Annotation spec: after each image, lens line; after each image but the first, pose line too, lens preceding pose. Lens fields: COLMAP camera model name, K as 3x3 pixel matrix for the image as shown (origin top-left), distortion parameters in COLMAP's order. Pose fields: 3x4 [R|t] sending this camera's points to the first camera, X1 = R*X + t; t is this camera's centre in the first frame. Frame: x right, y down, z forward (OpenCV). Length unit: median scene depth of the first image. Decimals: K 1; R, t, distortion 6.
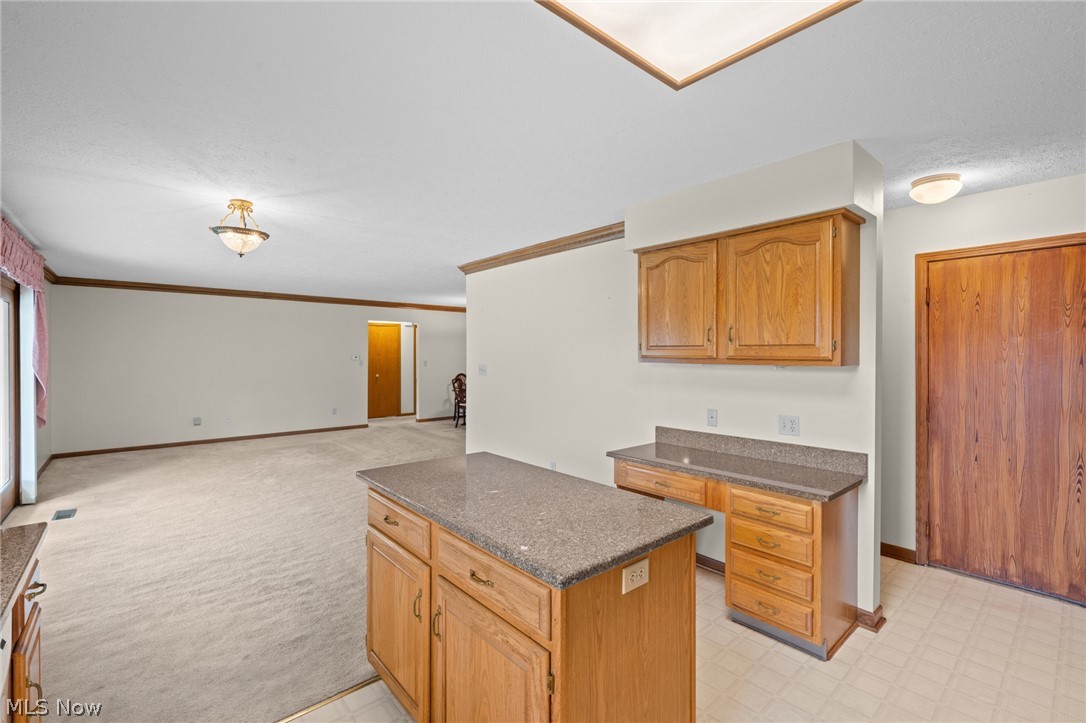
lens RADIAL K [[475.3, 0, 536.9], [0, 475.3, 353.5], [0, 0, 1]] dist [-0.000645, 0.001198]
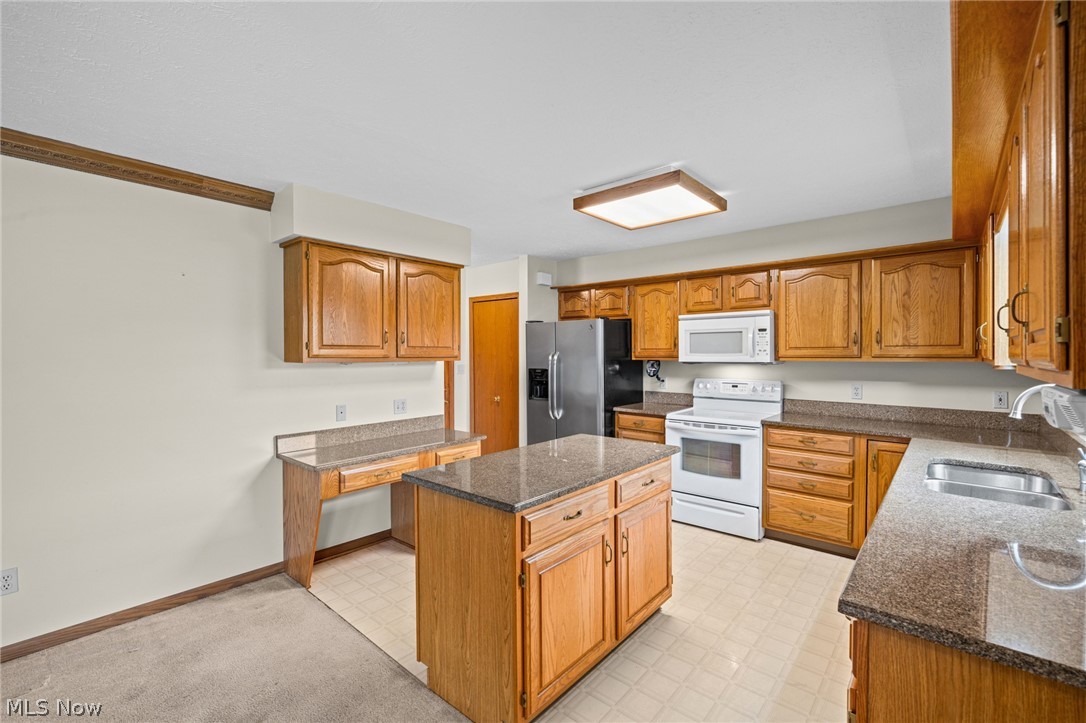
lens RADIAL K [[475.3, 0, 540.1], [0, 475.3, 362.6], [0, 0, 1]] dist [-0.000645, 0.001198]
pose [[-0.150126, -0.017992, 0.988503, -0.788696], [0.002366, 0.999825, 0.018557, 0.002472], [-0.988664, 0.005124, -0.150058, 0.740994]]
